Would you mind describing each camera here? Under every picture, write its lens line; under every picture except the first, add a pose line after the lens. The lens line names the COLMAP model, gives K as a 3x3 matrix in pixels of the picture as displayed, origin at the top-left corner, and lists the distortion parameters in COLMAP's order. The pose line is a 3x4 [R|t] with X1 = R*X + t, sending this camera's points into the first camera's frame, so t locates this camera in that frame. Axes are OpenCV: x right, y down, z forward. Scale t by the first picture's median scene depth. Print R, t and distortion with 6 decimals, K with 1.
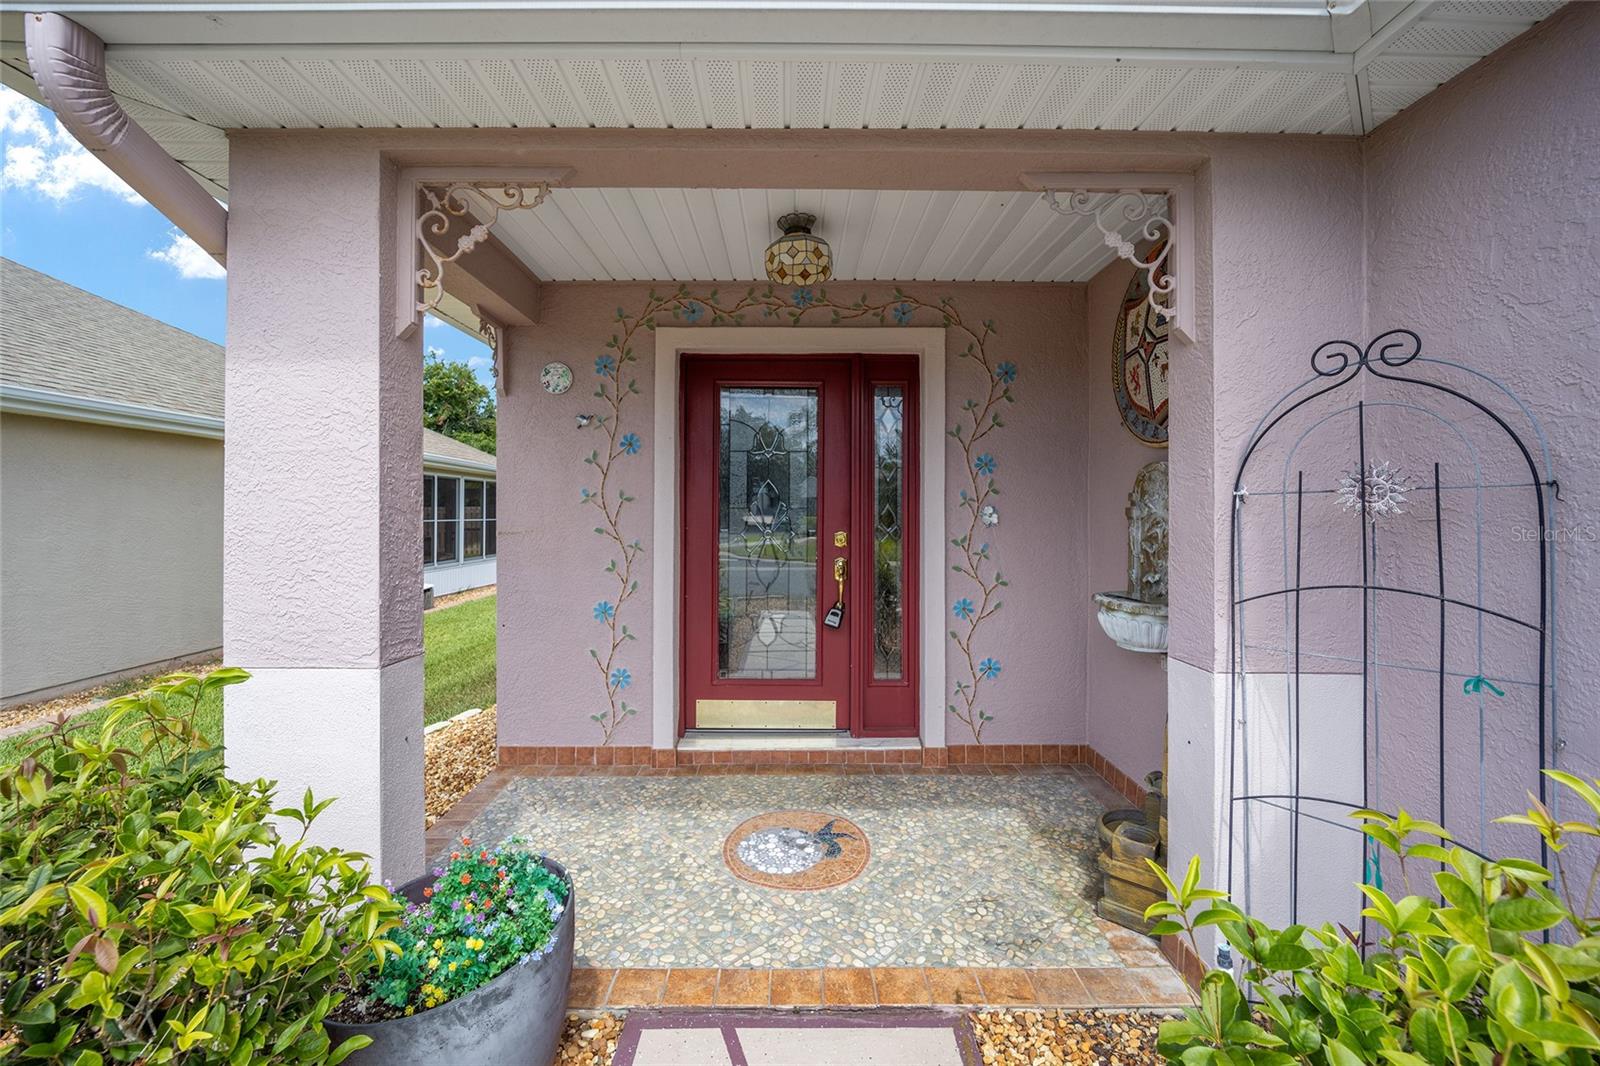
lens RADIAL K [[660.5, 0, 796.8], [0, 660.5, 512.5], [0, 0, 1]] dist [-0.012631, 0.000350]
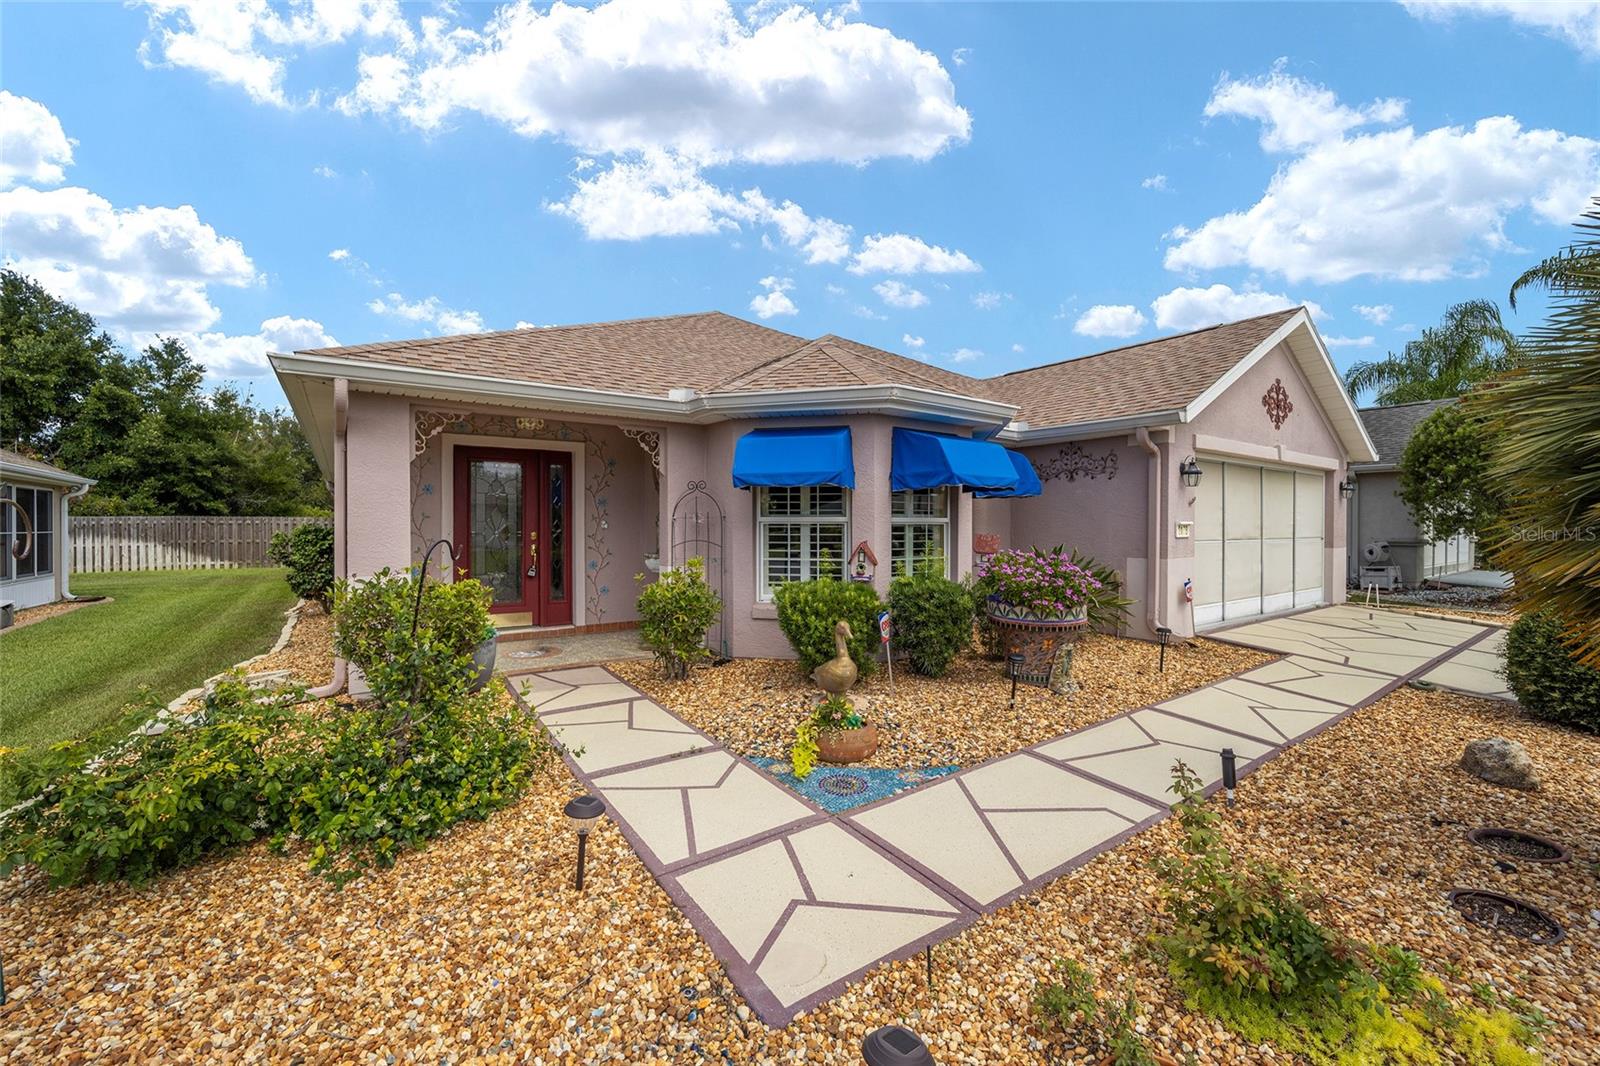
lens RADIAL K [[646.4, 0, 795.1], [0, 646.4, 525.8], [0, 0, 1]] dist [-0.012931, 0.000523]
pose [[0.827953, -0.002576, 0.560792, -0.425307], [0.001474, 0.999996, 0.002417, 0.003979], [-0.560796, -0.001175, 0.827953, -1.259274]]
